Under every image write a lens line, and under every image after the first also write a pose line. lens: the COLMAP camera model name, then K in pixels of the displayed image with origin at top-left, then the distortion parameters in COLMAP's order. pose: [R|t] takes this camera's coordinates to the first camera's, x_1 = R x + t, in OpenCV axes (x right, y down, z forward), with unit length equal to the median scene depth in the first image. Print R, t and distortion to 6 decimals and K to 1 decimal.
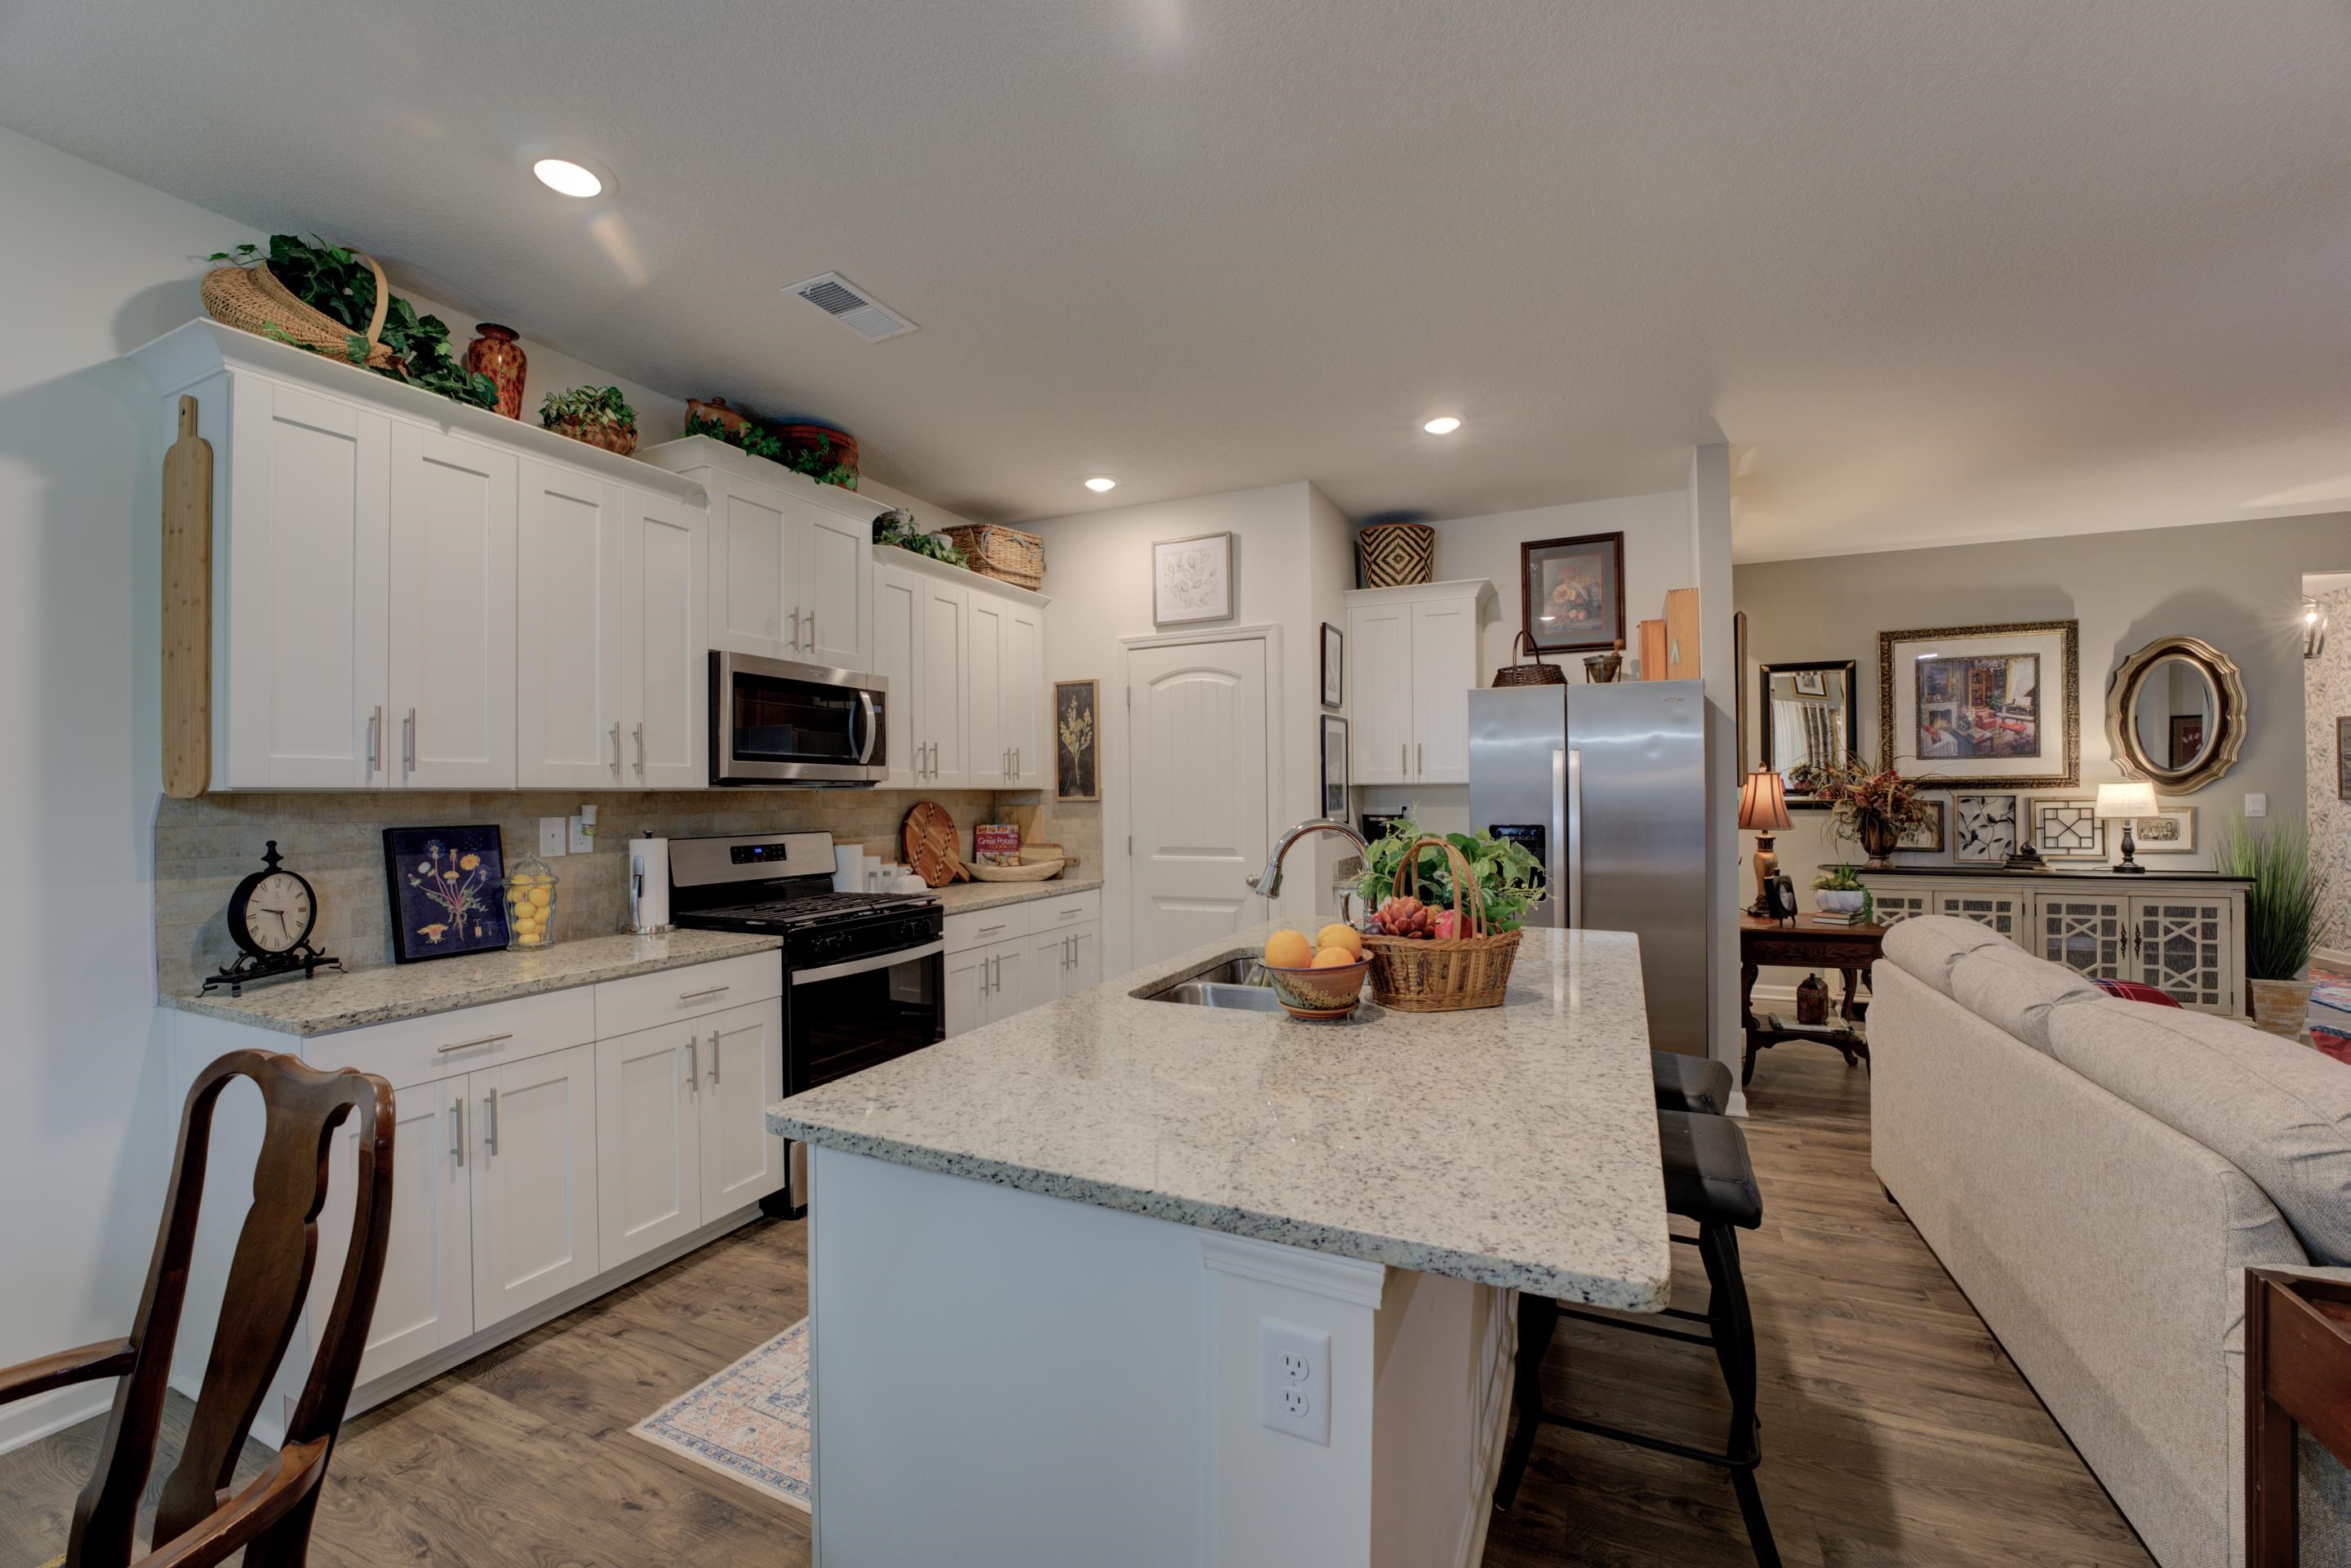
lens RADIAL K [[958.3, 0, 1169.1], [0, 958.3, 786.0], [0, 0, 1]] dist [-0.029098, 0.003900]
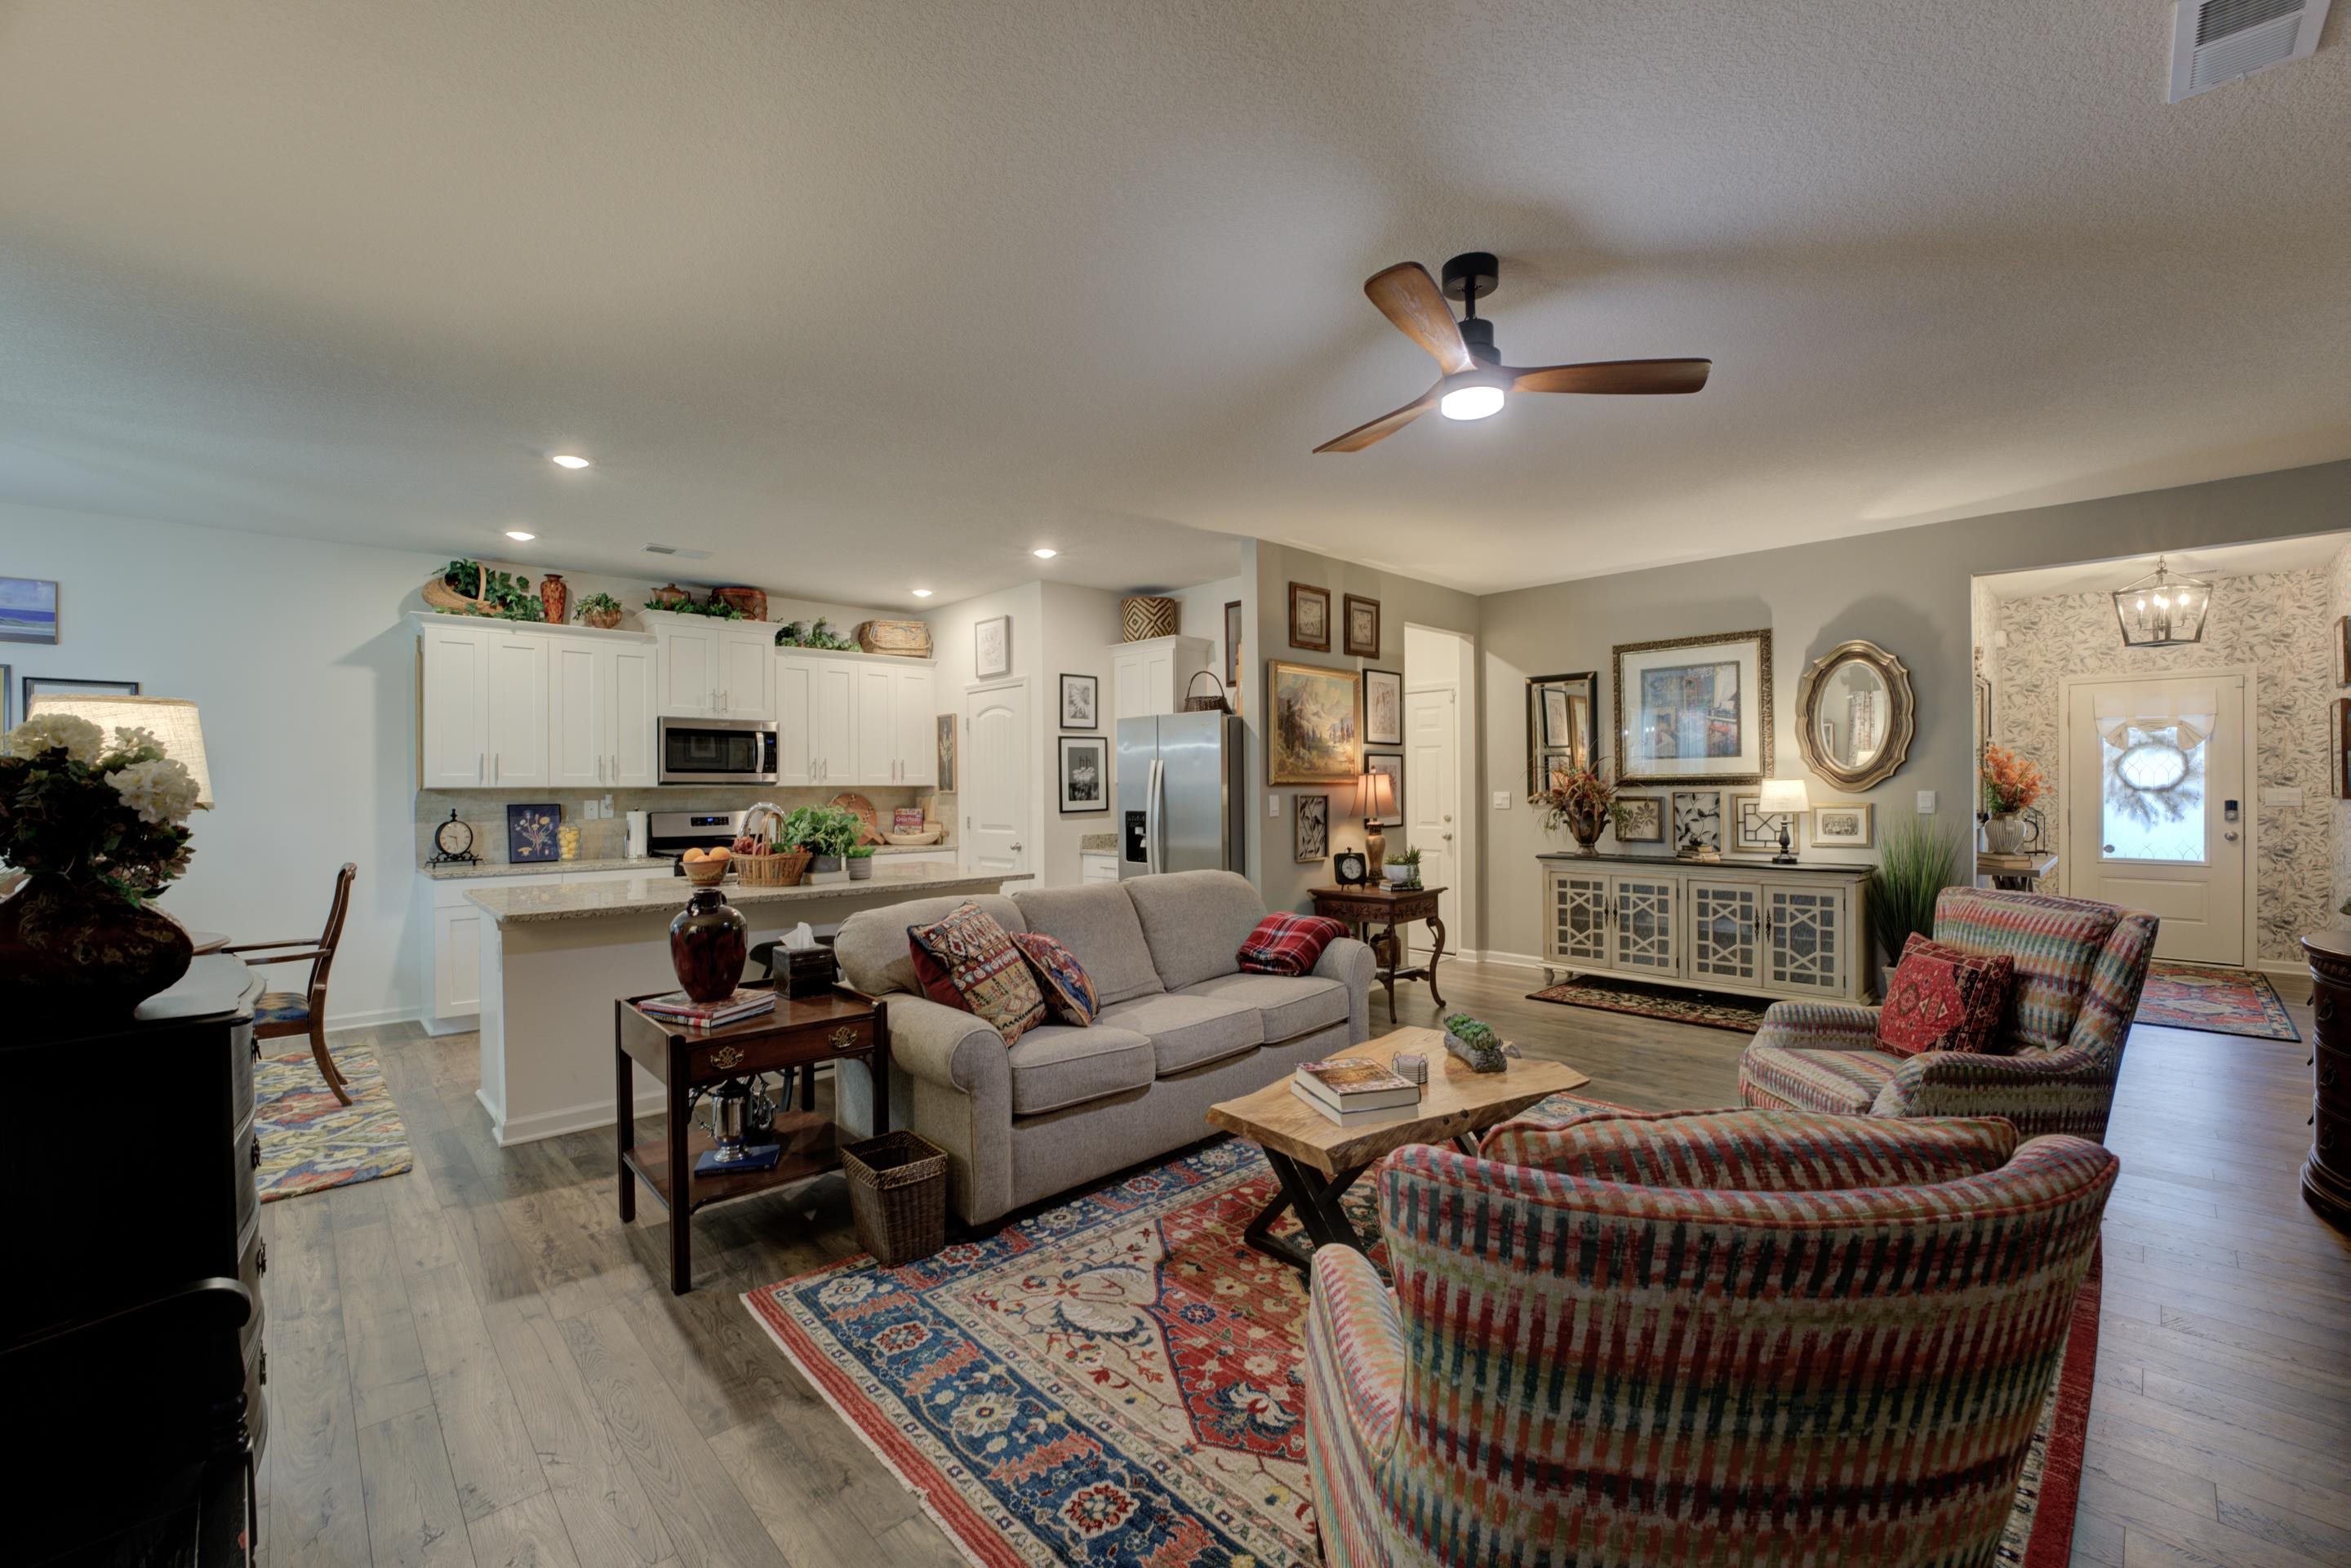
lens RADIAL K [[958.3, 0, 1167.4], [0, 958.3, 786.2], [0, 0, 1]] dist [-0.029098, 0.003900]
pose [[0.930430, 0.000736, -0.366469, 0.990320], [0.002272, 0.999967, 0.007776, -0.009110], [0.366462, -0.008067, 0.930398, -0.363770]]
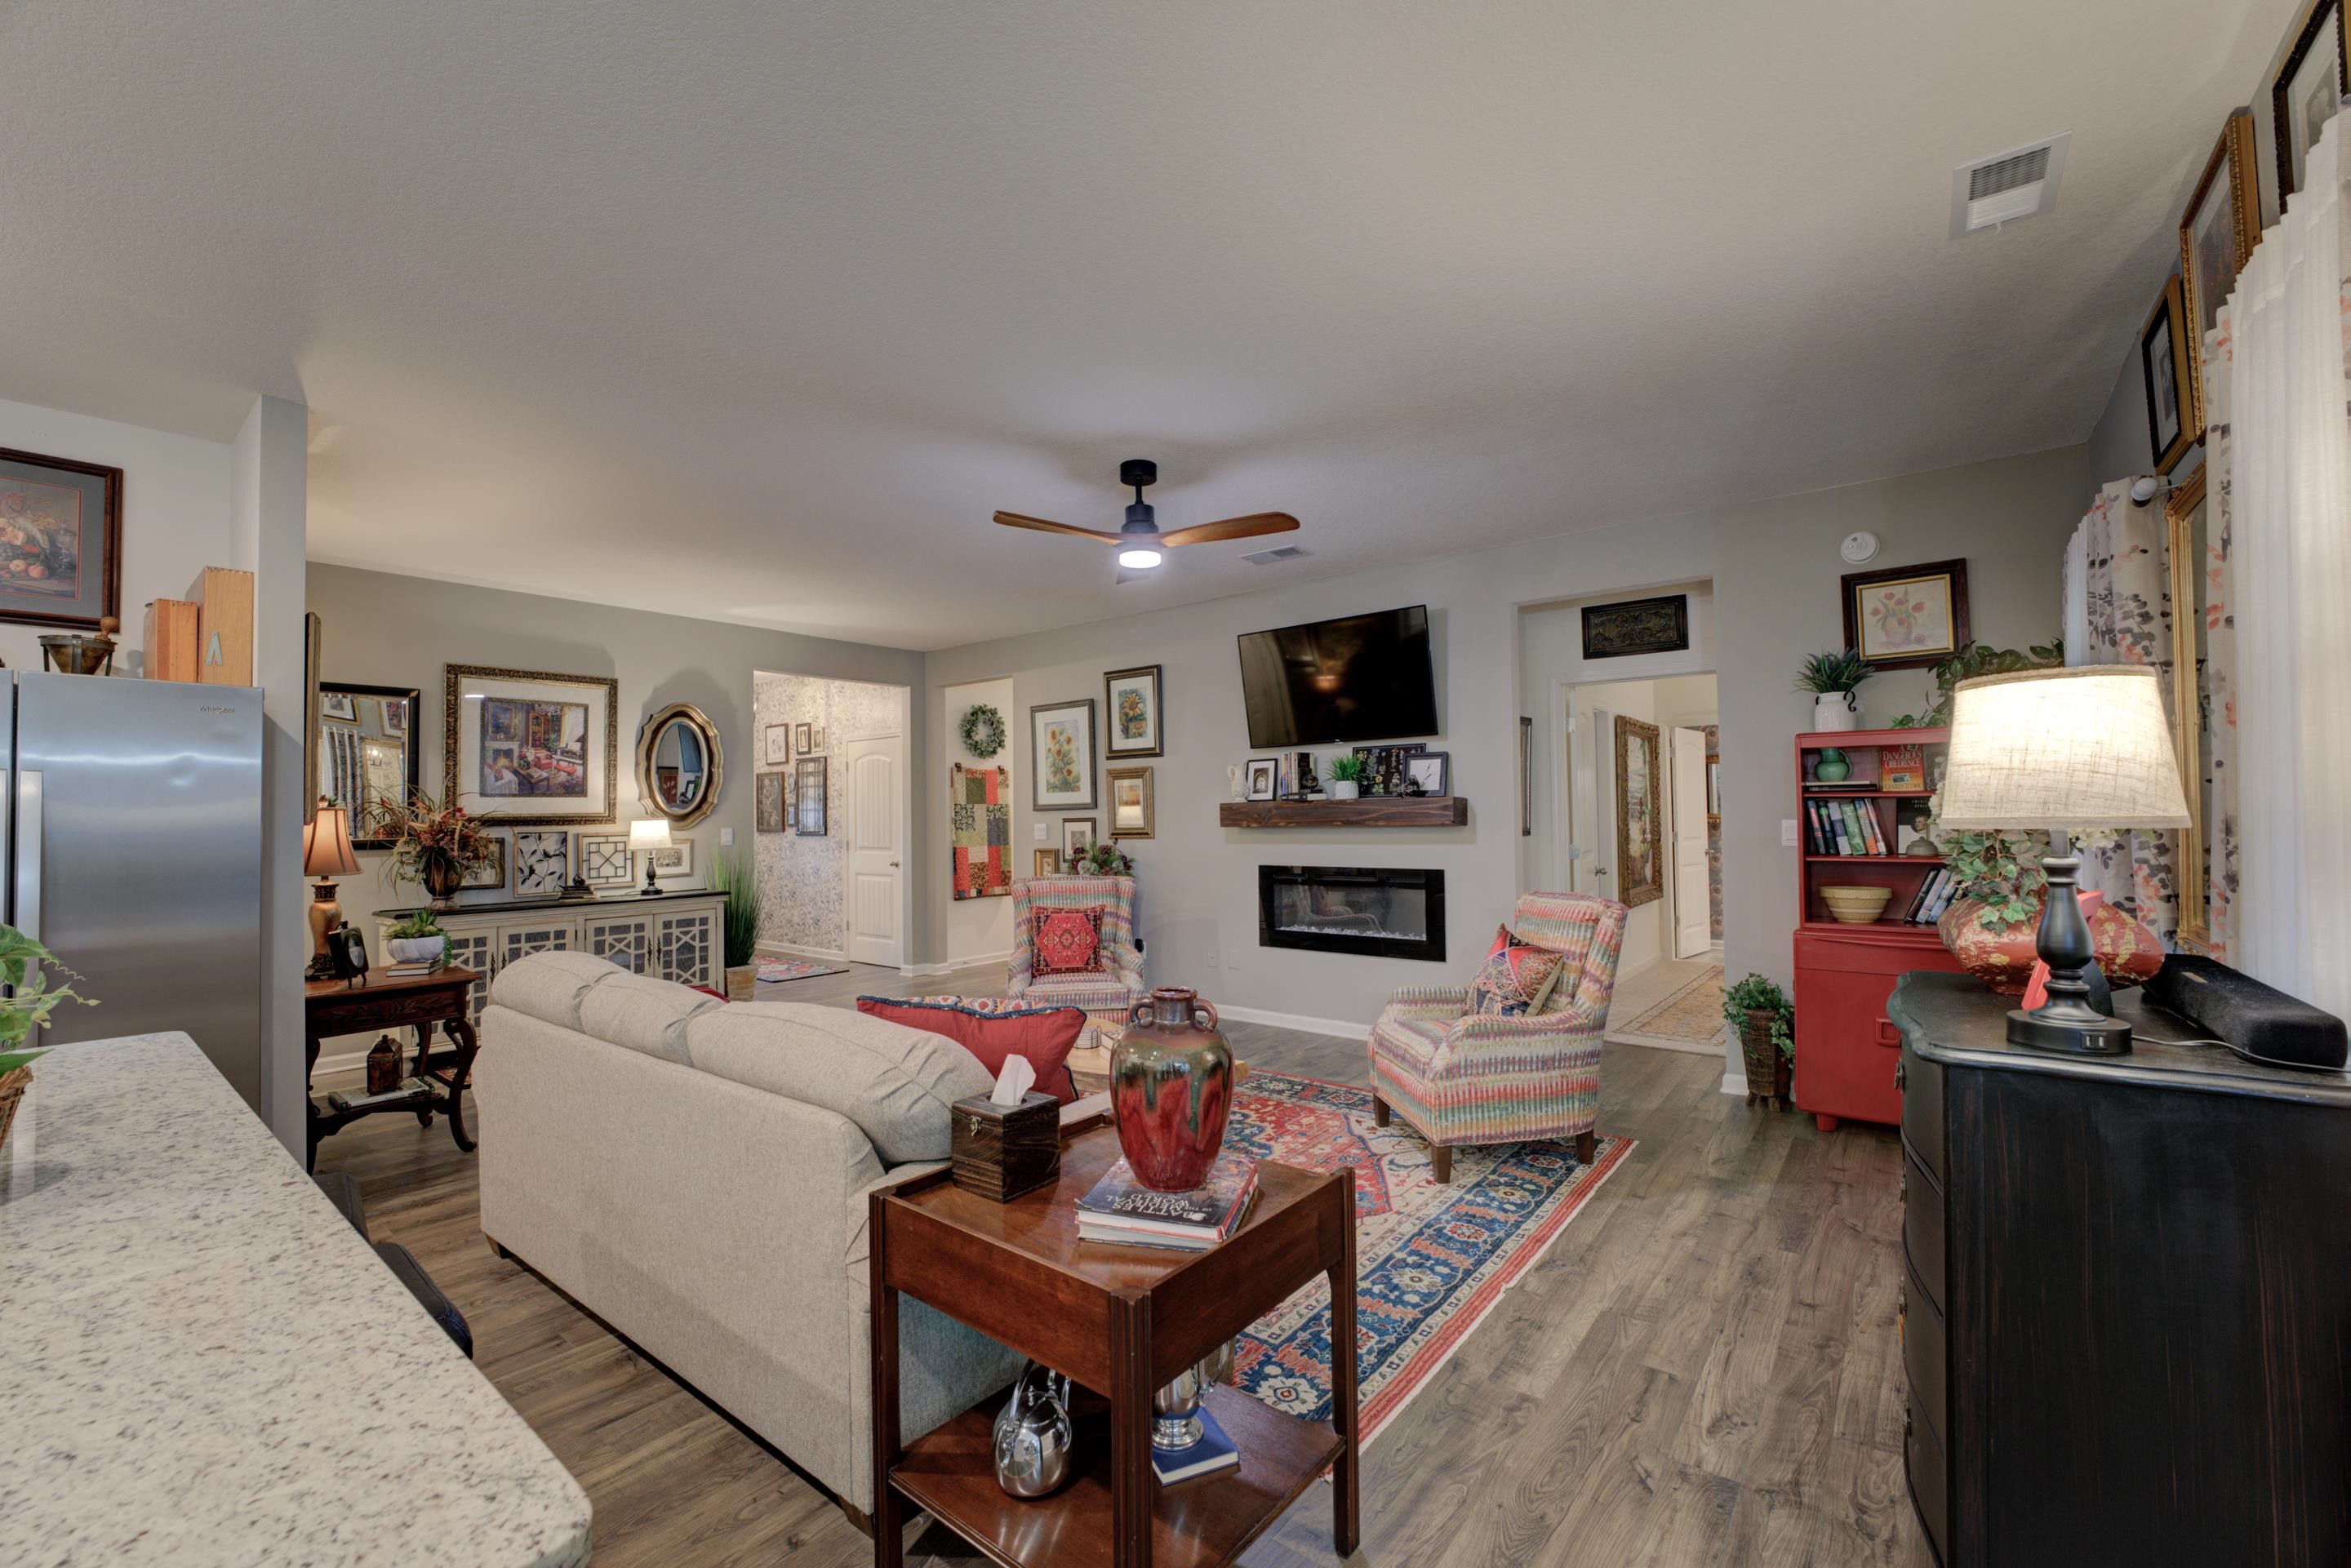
lens RADIAL K [[958.3, 0, 1170.1], [0, 958.3, 789.4], [0, 0, 1]] dist [-0.029098, 0.003900]
pose [[0.228421, 0.030102, 0.973097, -0.017649], [0.004997, 0.999472, -0.032091, -0.000173], [-0.973550, 0.012193, 0.228151, 0.089297]]
